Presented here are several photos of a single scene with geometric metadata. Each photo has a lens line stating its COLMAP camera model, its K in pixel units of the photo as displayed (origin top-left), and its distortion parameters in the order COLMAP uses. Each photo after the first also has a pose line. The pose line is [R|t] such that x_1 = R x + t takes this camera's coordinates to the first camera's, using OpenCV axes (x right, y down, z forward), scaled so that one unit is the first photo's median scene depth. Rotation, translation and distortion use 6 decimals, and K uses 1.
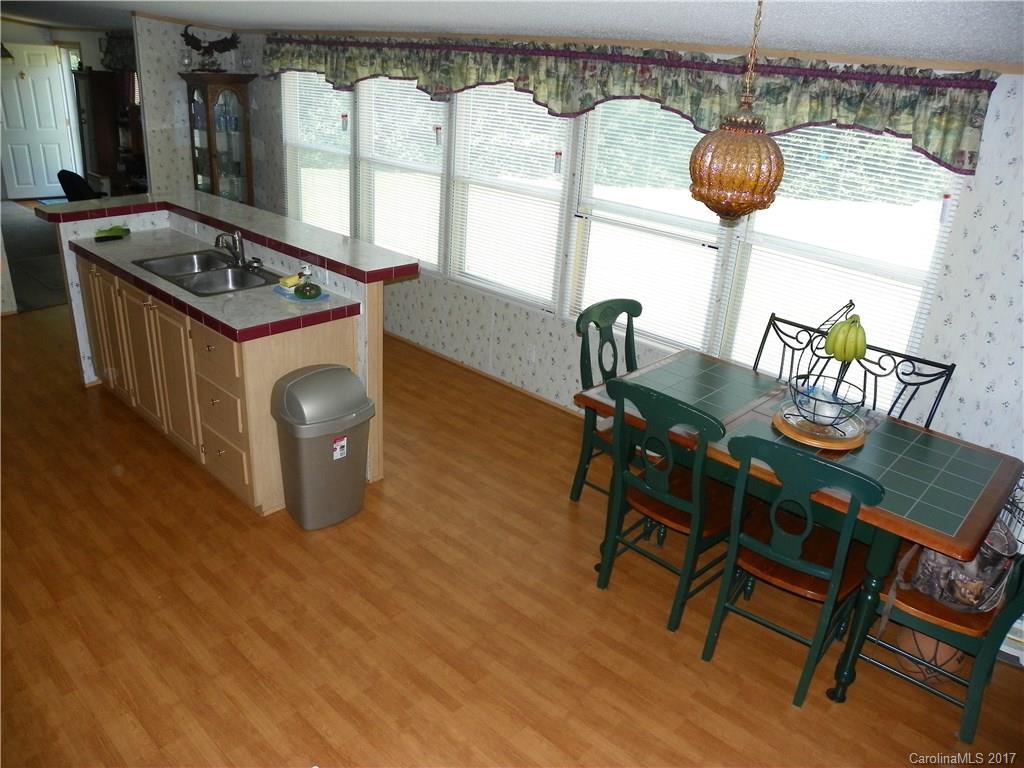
lens RADIAL K [[769.0, 0, 515.5], [0, 769.0, 377.7], [0, 0, 1]] dist [-0.146028, 0.070434]
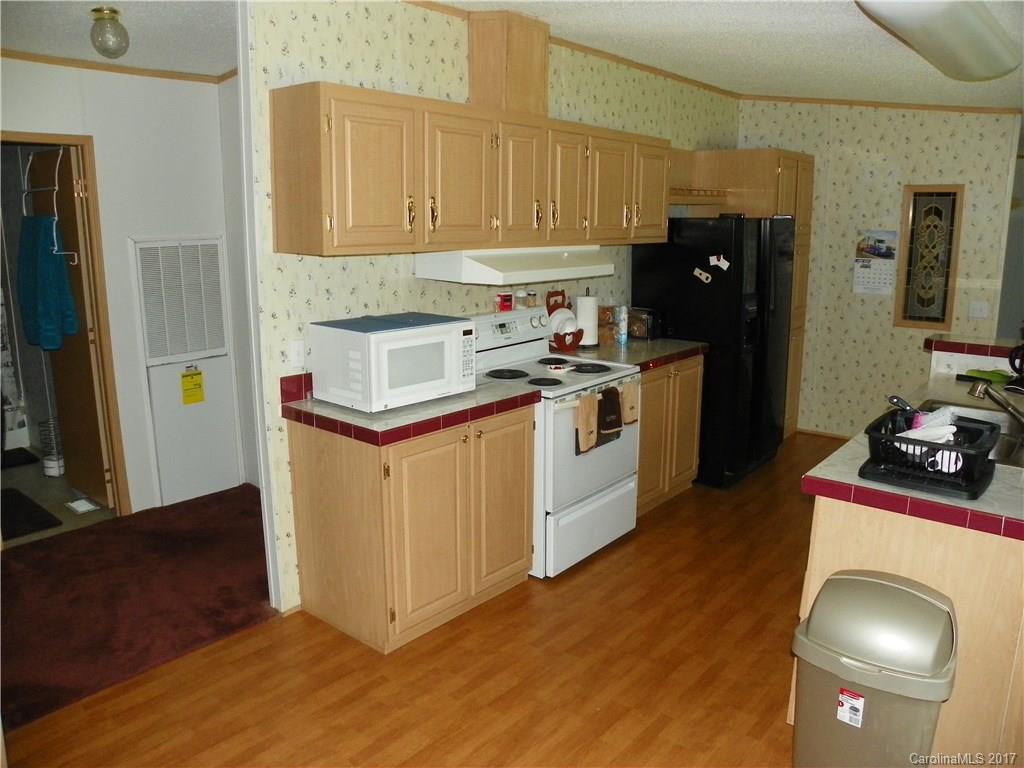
lens RADIAL K [[769.0, 0, 505.9], [0, 769.0, 391.4], [0, 0, 1]] dist [-0.146028, 0.070434]
pose [[0.040497, 0.161088, -0.986109, 0.237743], [-0.387239, 0.912317, 0.133130, -0.088646], [0.921090, 0.376468, 0.099326, 0.469064]]
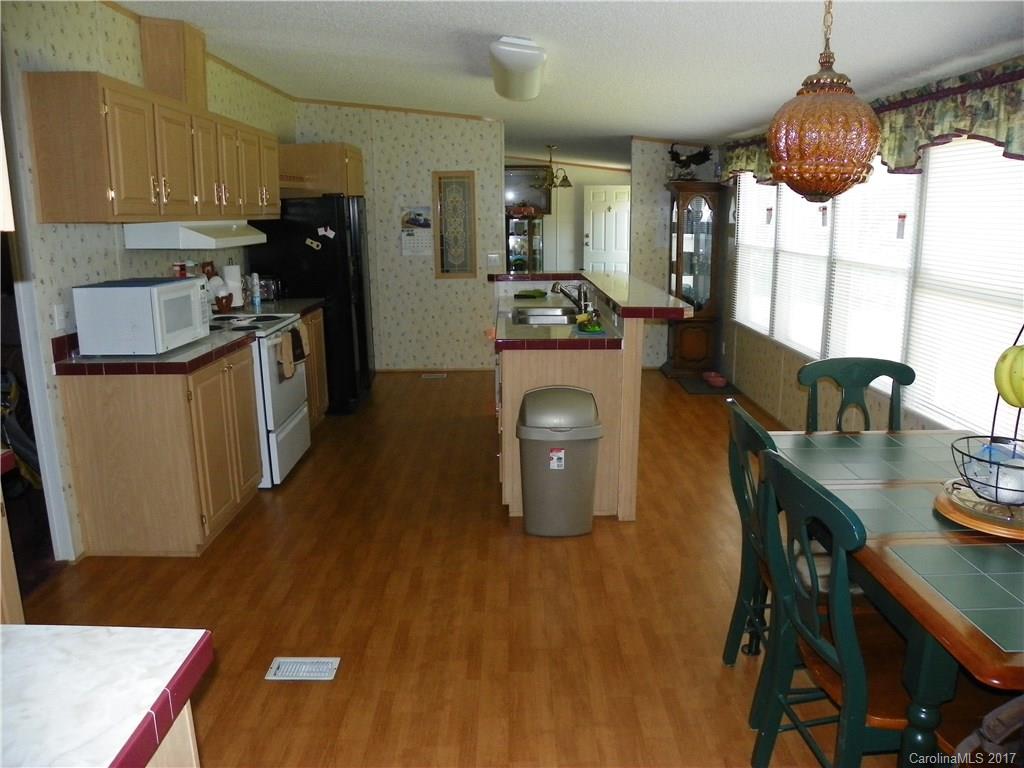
lens RADIAL K [[769.0, 0, 513.8], [0, 769.0, 385.0], [0, 0, 1]] dist [-0.146028, 0.070434]
pose [[0.677368, 0.097083, -0.729210, 0.404536], [-0.243128, 0.965096, -0.097357, 0.088886], [0.694306, 0.243238, 0.677329, 0.157270]]
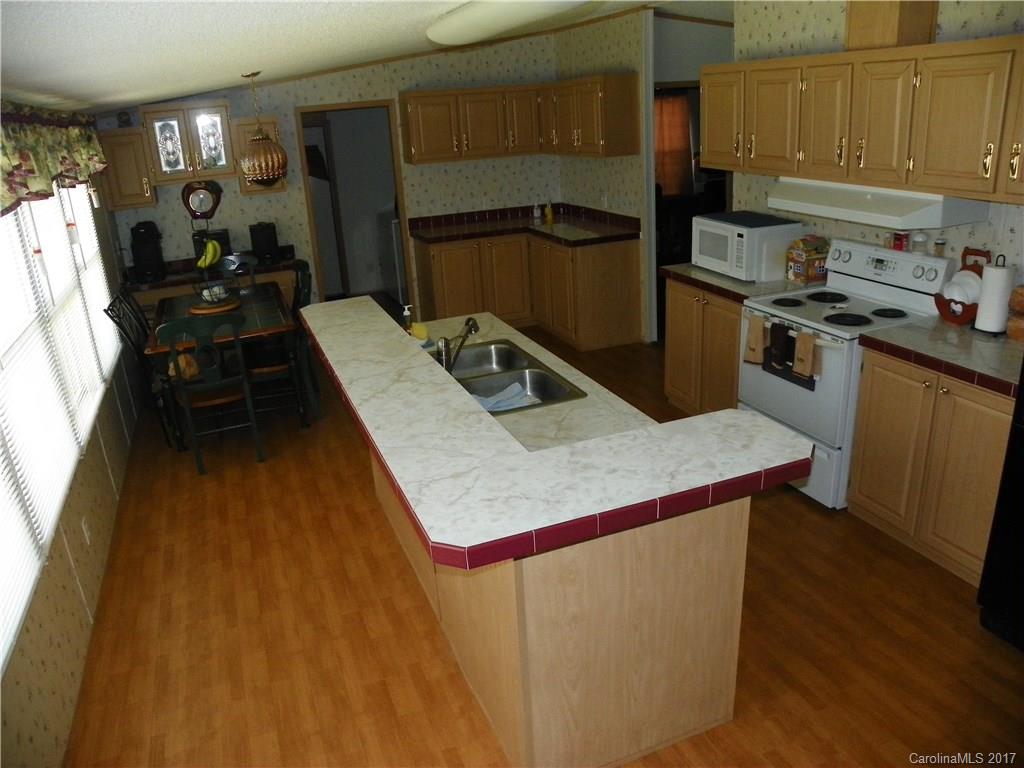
lens RADIAL K [[769.0, 0, 513.2], [0, 769.0, 383.6], [0, 0, 1]] dist [-0.146028, 0.070434]
pose [[-0.898971, -0.157466, 0.408725, -0.722157], [0.174128, 0.727755, 0.663364, -0.624531], [-0.401909, 0.667515, -0.626811, 1.408143]]
